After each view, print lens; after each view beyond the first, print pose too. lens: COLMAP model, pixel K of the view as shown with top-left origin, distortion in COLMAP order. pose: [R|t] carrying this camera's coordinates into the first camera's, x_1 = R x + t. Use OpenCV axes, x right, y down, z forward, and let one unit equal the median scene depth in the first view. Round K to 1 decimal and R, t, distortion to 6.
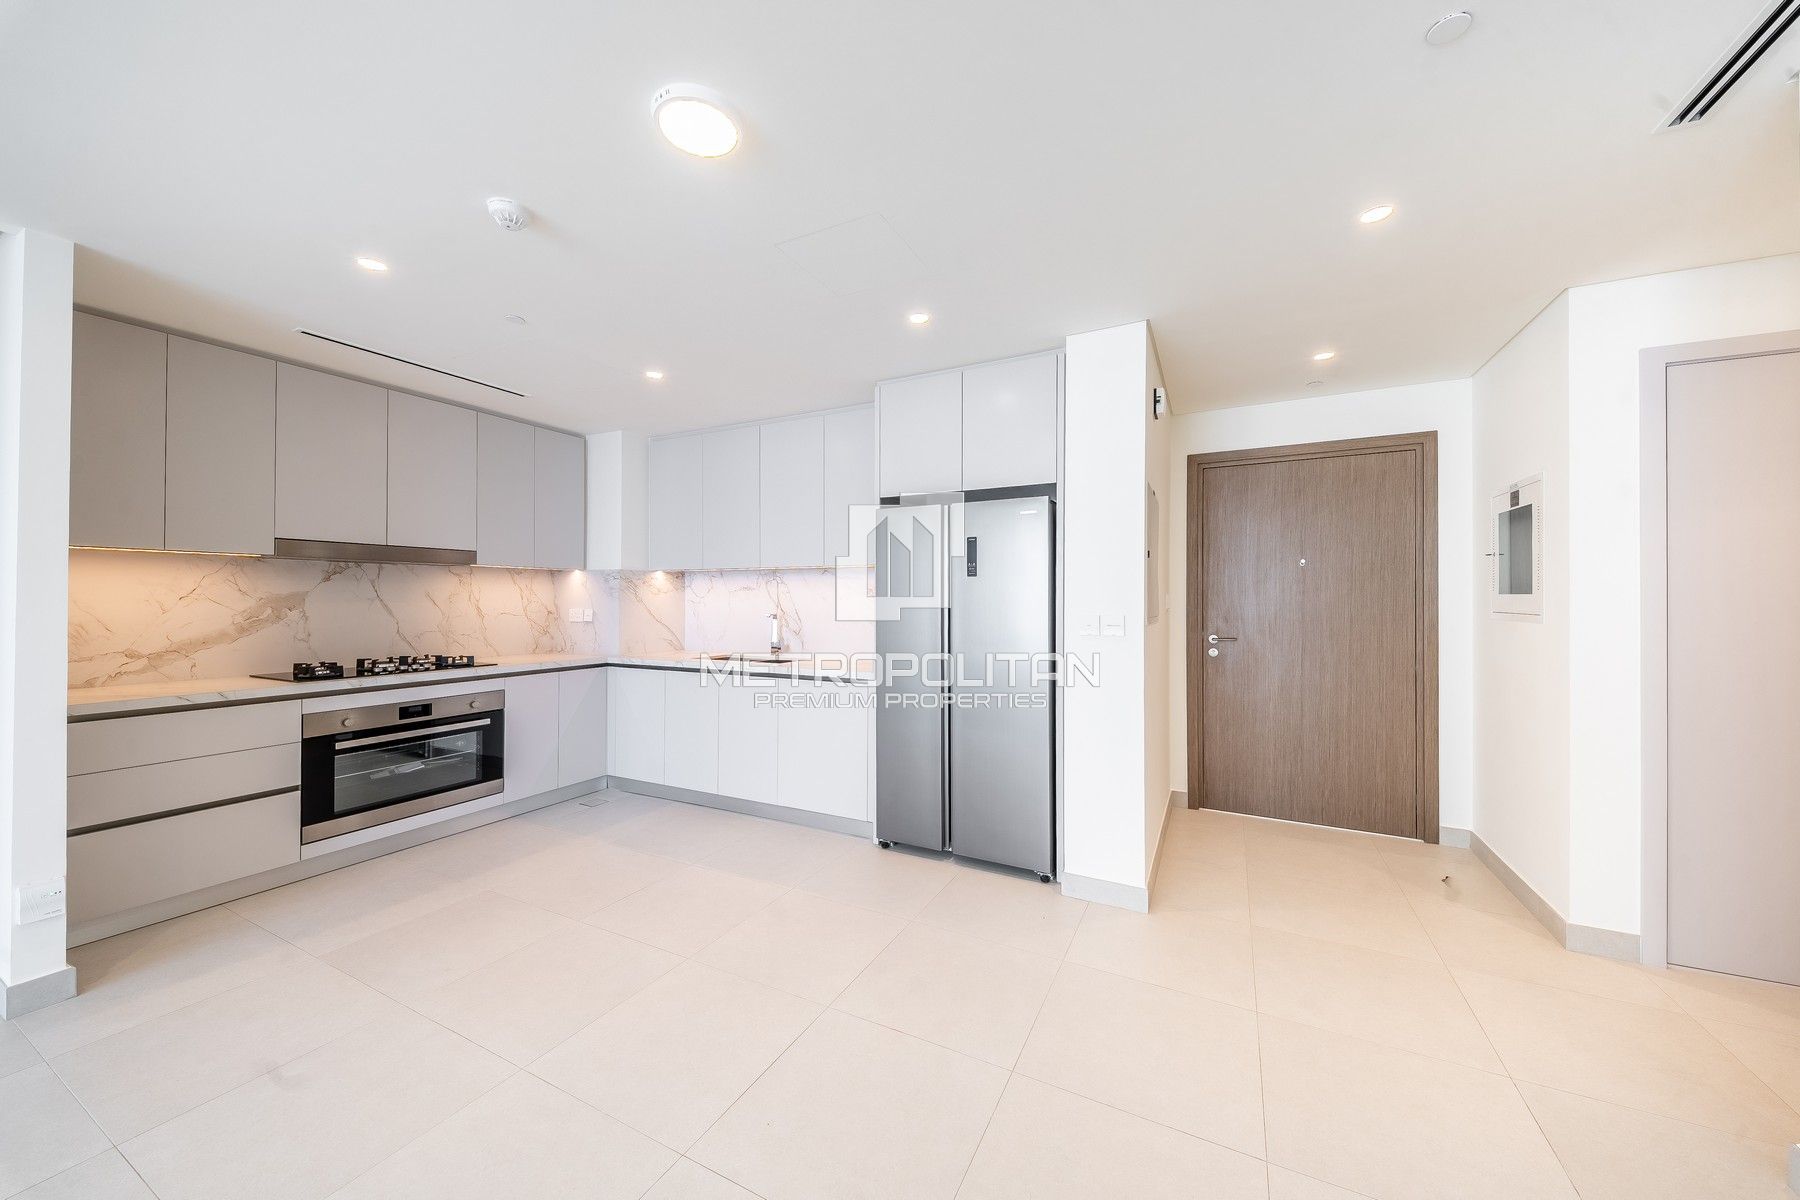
lens RADIAL K [[626.3, 0, 910.9], [0, 626.3, 597.4], [0, 0, 1]] dist [0.028651, -0.012480]
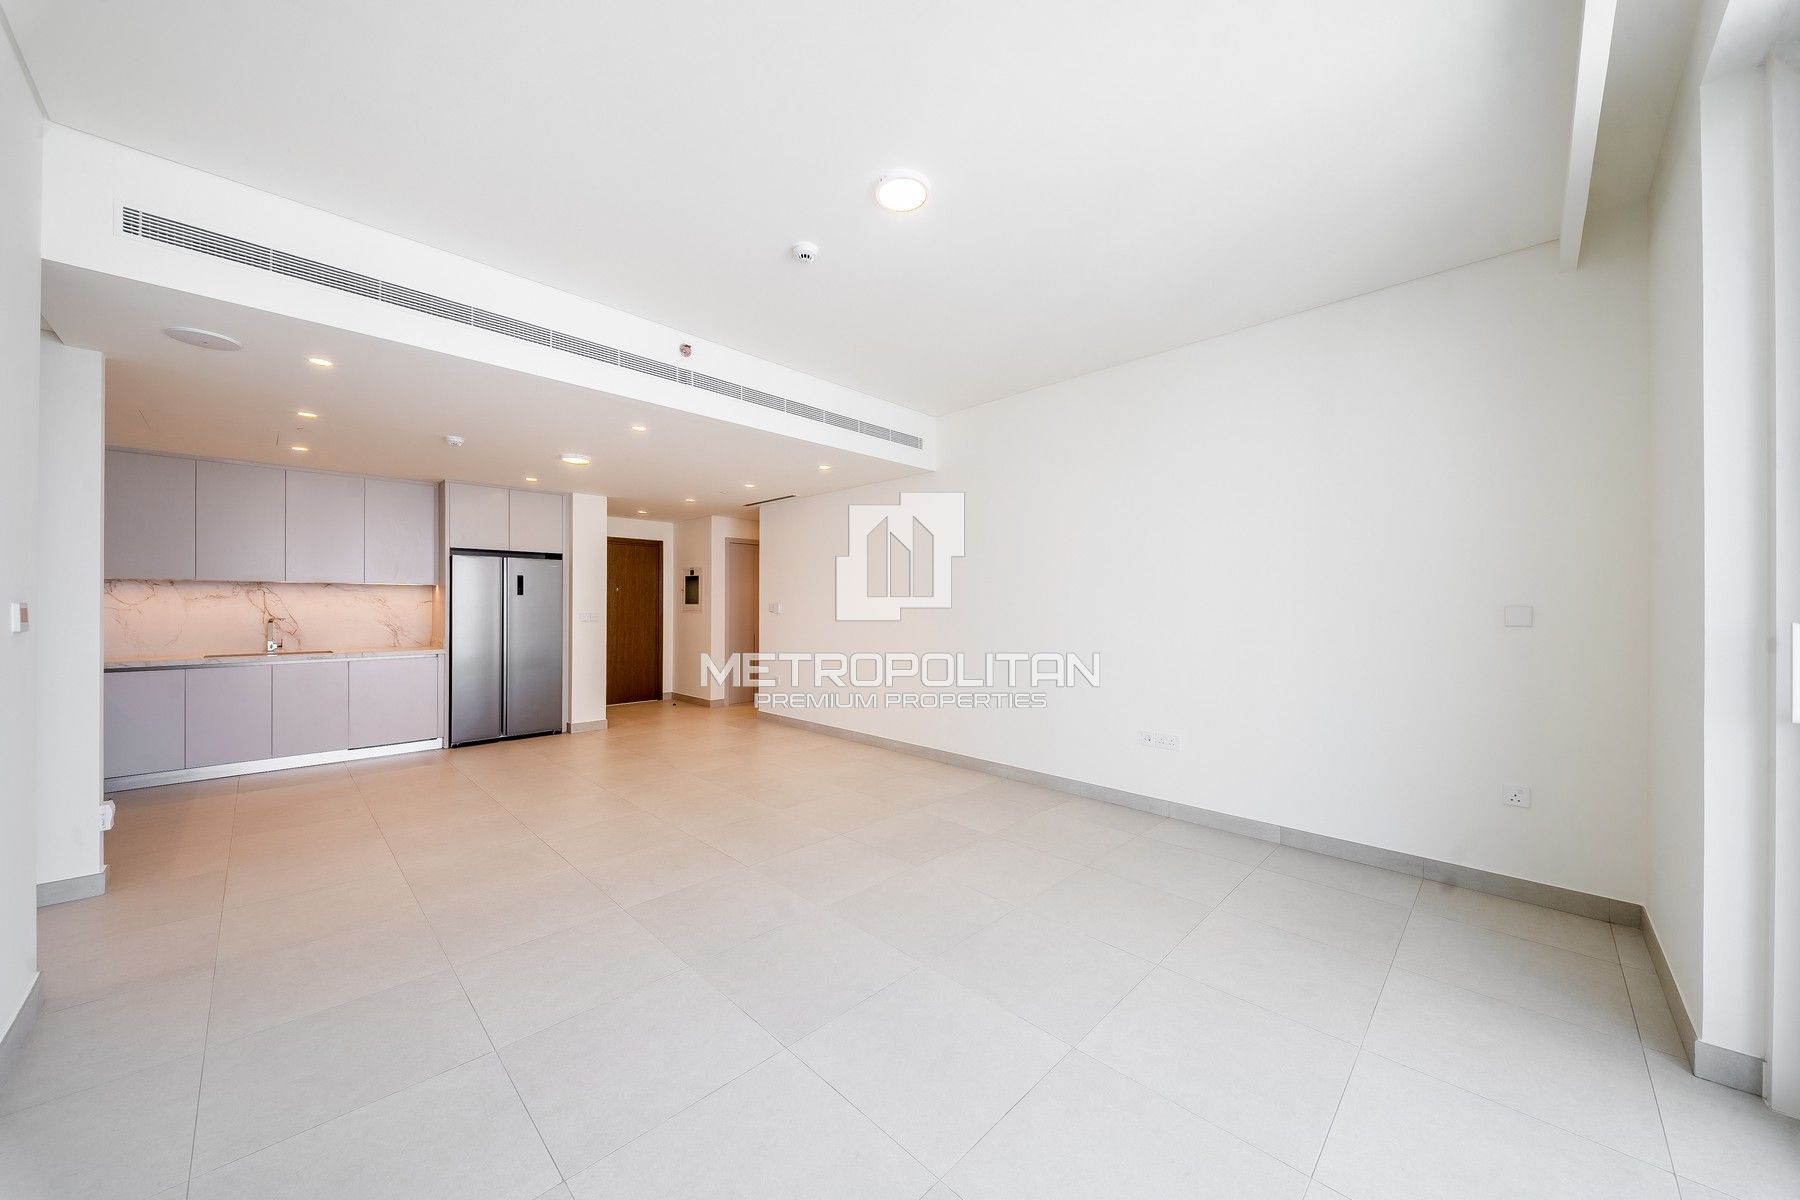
lens RADIAL K [[626.3, 0, 910.9], [0, 626.3, 597.4], [0, 0, 1]] dist [0.028651, -0.012480]
pose [[0.285831, 0.011980, 0.958205, -1.232519], [-0.001662, 0.999927, -0.012006, -0.002227], [-0.958279, 0.001839, 0.285830, -0.645624]]
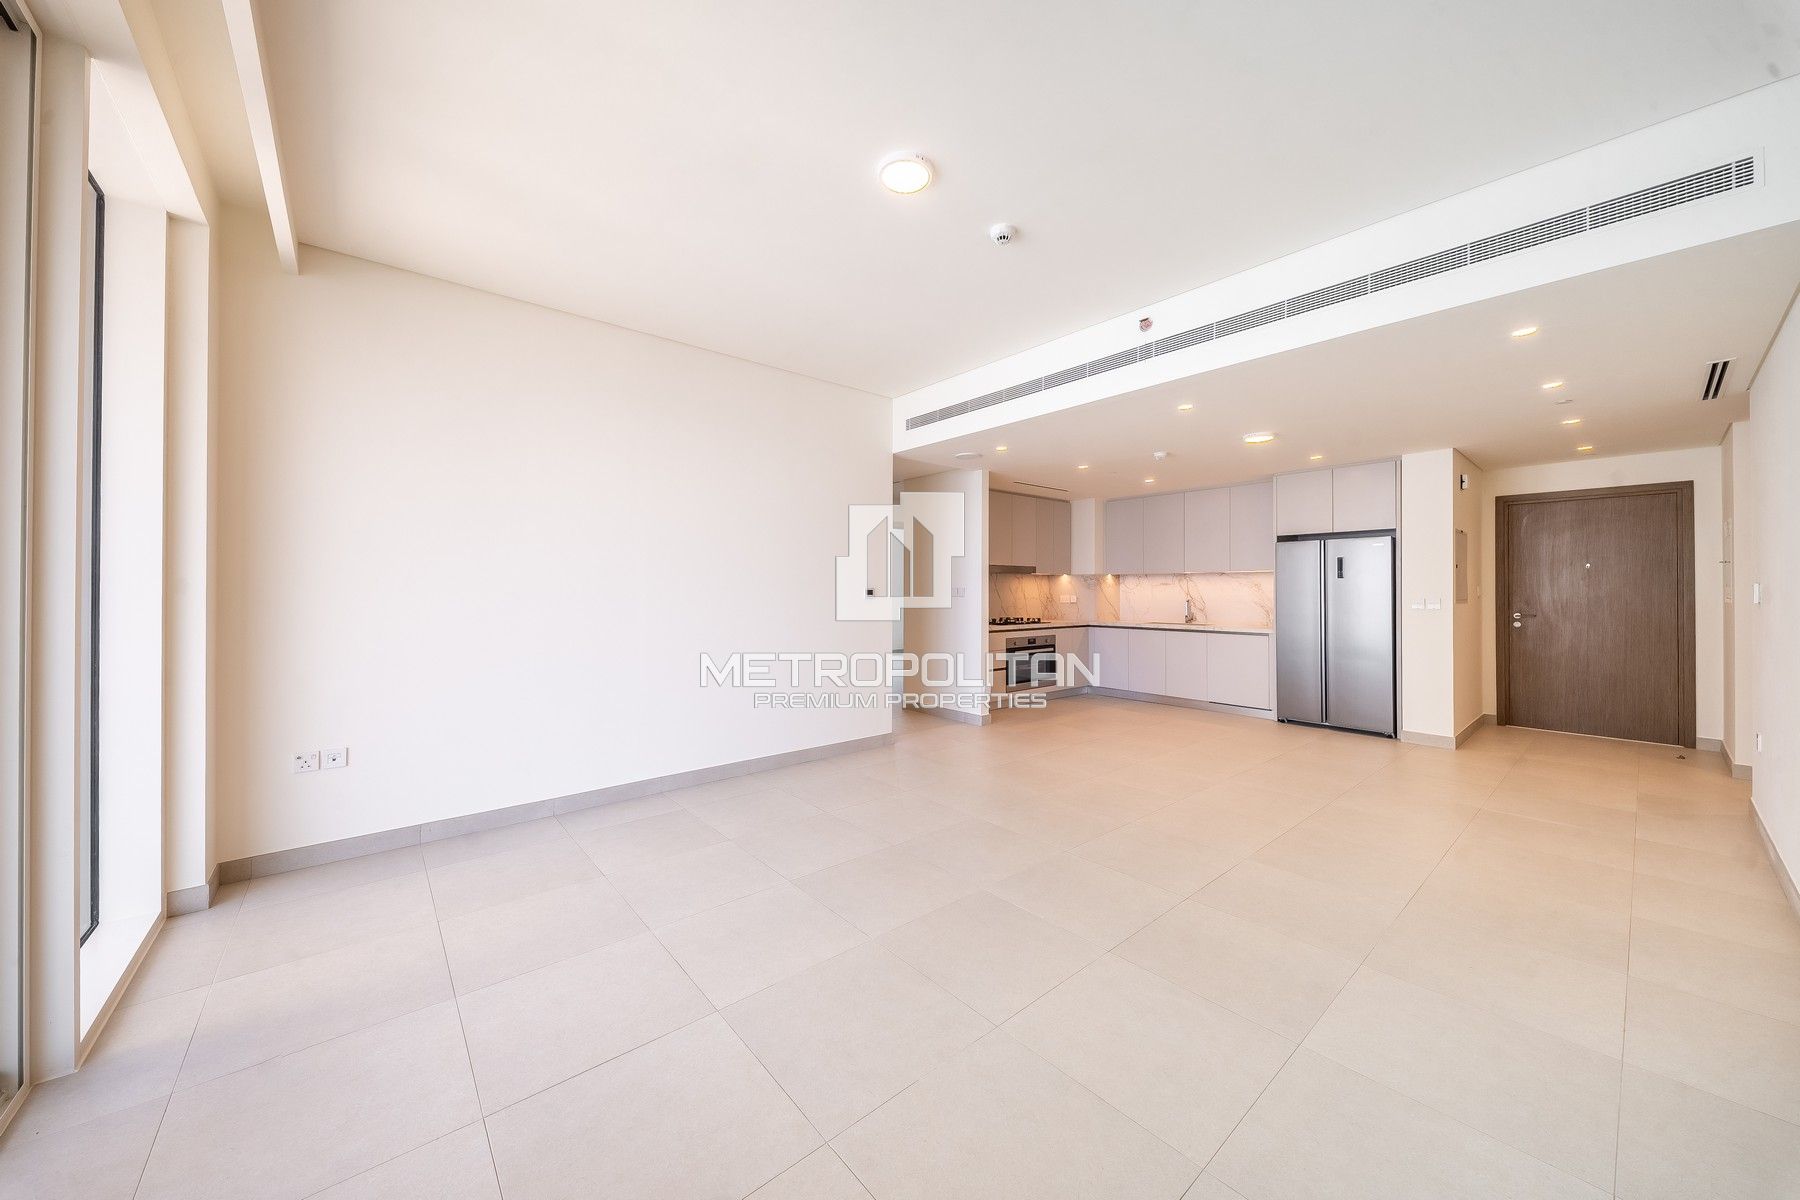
lens RADIAL K [[629.9, 0, 894.0], [0, 629.9, 586.9], [0, 0, 1]] dist [0.021942, -0.012639]
pose [[0.918582, -0.003075, -0.395218, -0.318616], [0.001332, 0.999988, -0.004685, 0.000545], [0.395227, 0.003777, 0.918576, -1.076168]]
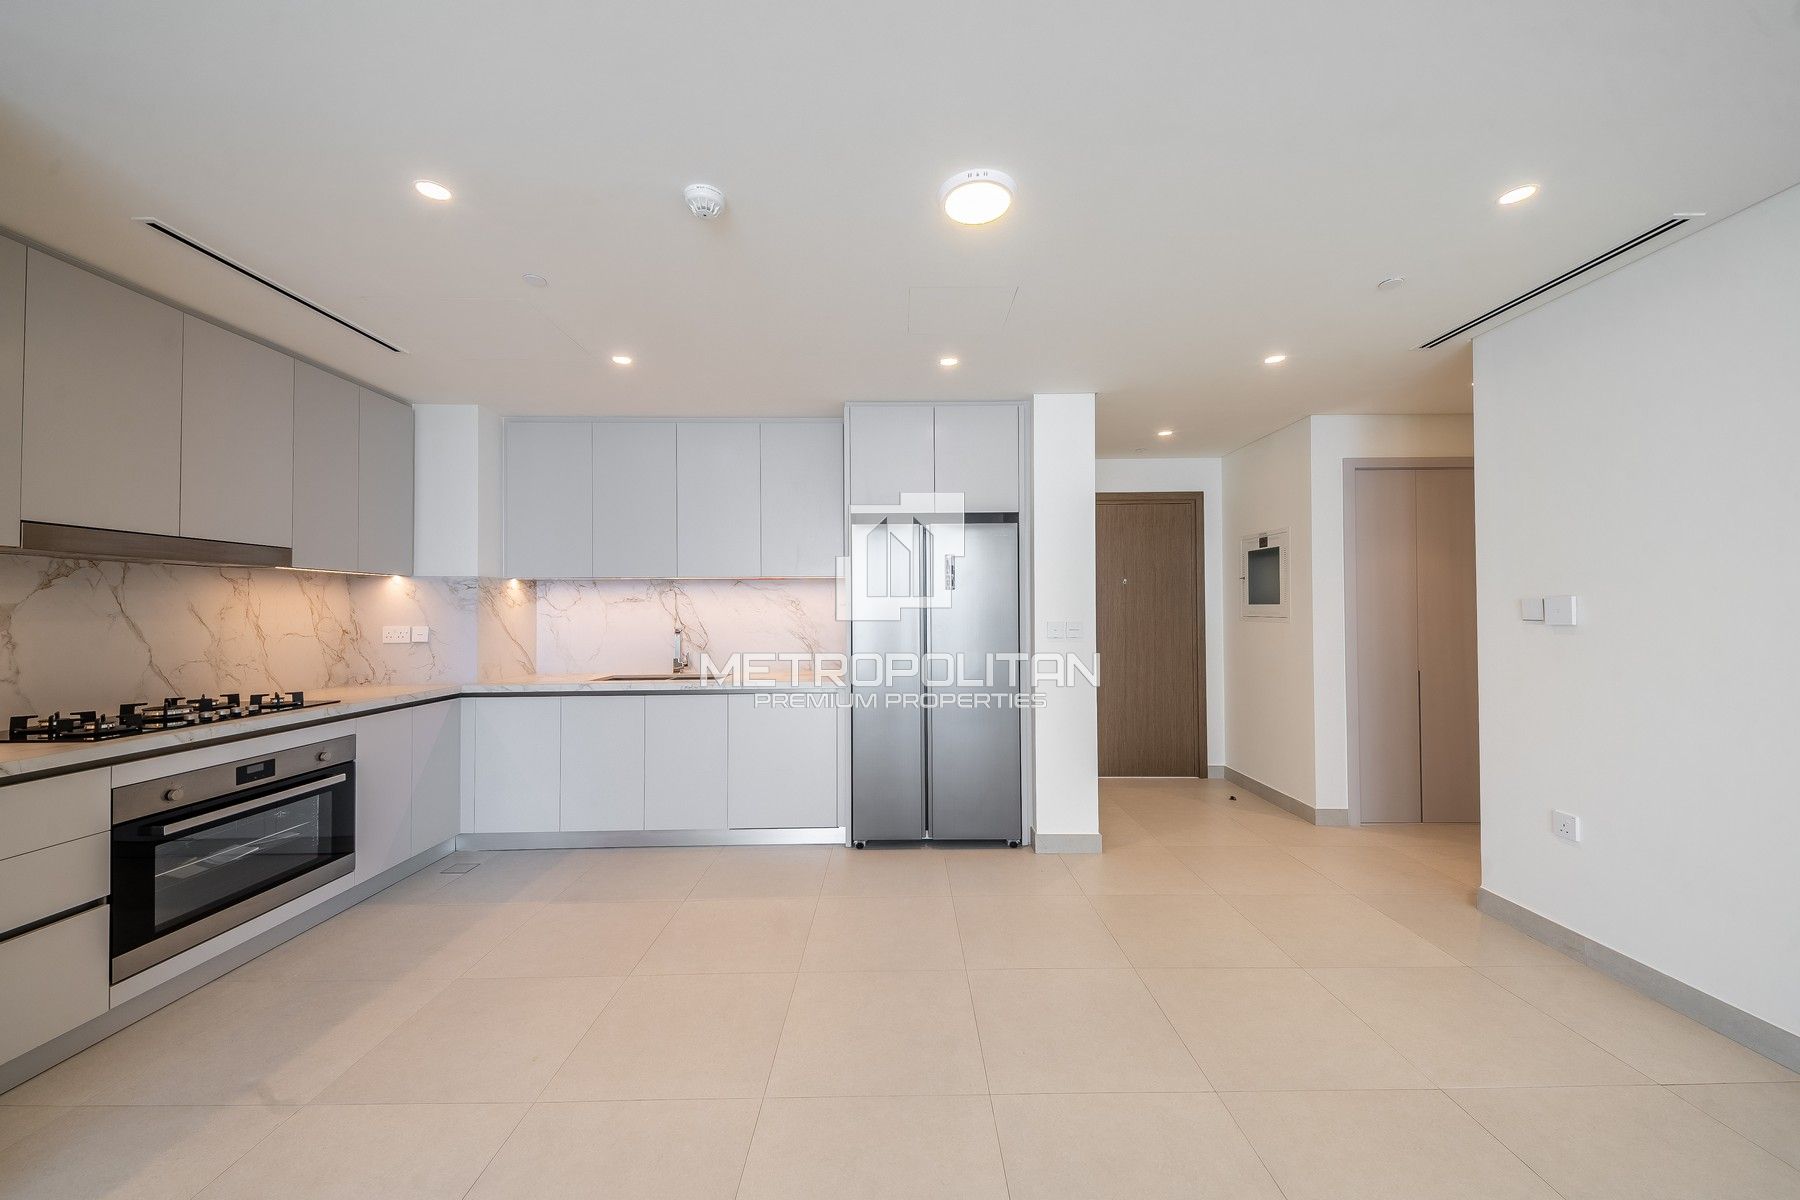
lens RADIAL K [[645.2, 0, 900.0], [0, 645.2, 600.0], [0, 0, 1]] dist [0.029896, -0.013648]
pose [[0.887350, 0.001376, 0.461094, -0.429159], [0.005702, 0.999886, -0.013956, 0.000815], [-0.461060, 0.015013, 0.887242, 0.008981]]
